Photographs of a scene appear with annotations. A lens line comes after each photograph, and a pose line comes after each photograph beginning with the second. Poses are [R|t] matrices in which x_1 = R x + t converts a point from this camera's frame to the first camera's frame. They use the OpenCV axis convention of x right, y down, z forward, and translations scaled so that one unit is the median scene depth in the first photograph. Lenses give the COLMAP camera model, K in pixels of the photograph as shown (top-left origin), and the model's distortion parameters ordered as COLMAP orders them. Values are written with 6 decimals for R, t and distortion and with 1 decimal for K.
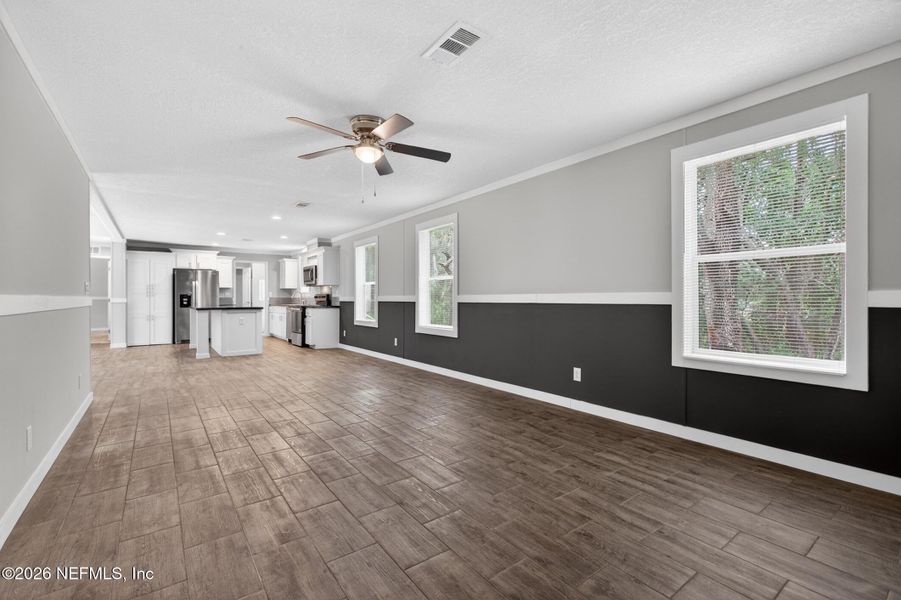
lens RADIAL K [[399.2, 0, 457.2], [0, 399.2, 300.3], [0, 0, 1]] dist [-0.002725, -0.000239]
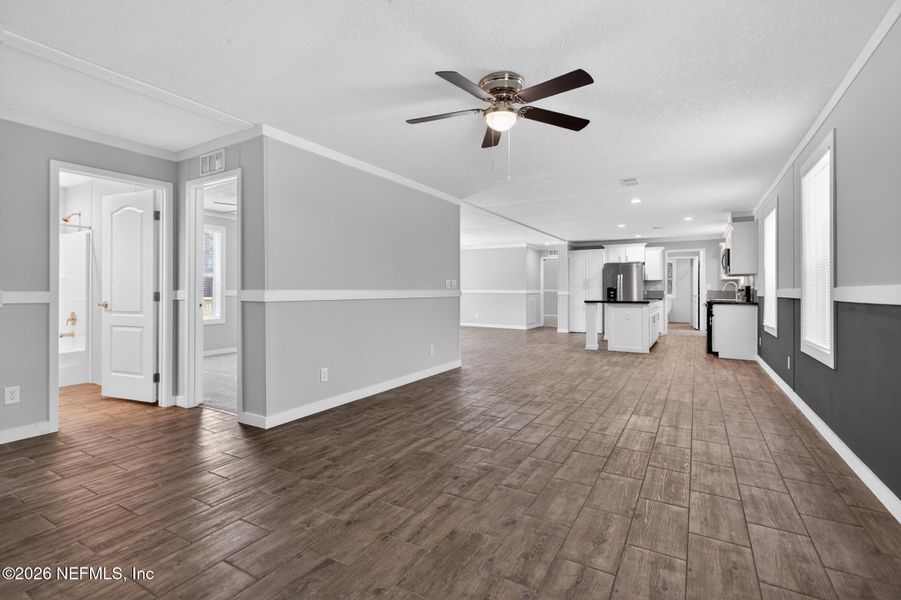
lens RADIAL K [[423.5, 0, 453.1], [0, 423.5, 296.0], [0, 0, 1]] dist [0.001260, -0.002318]
pose [[0.383098, 0.013003, -0.923616, 0.197566], [-0.006966, 0.999913, 0.011187, -0.002618], [0.923681, 0.002148, 0.383156, 0.204740]]
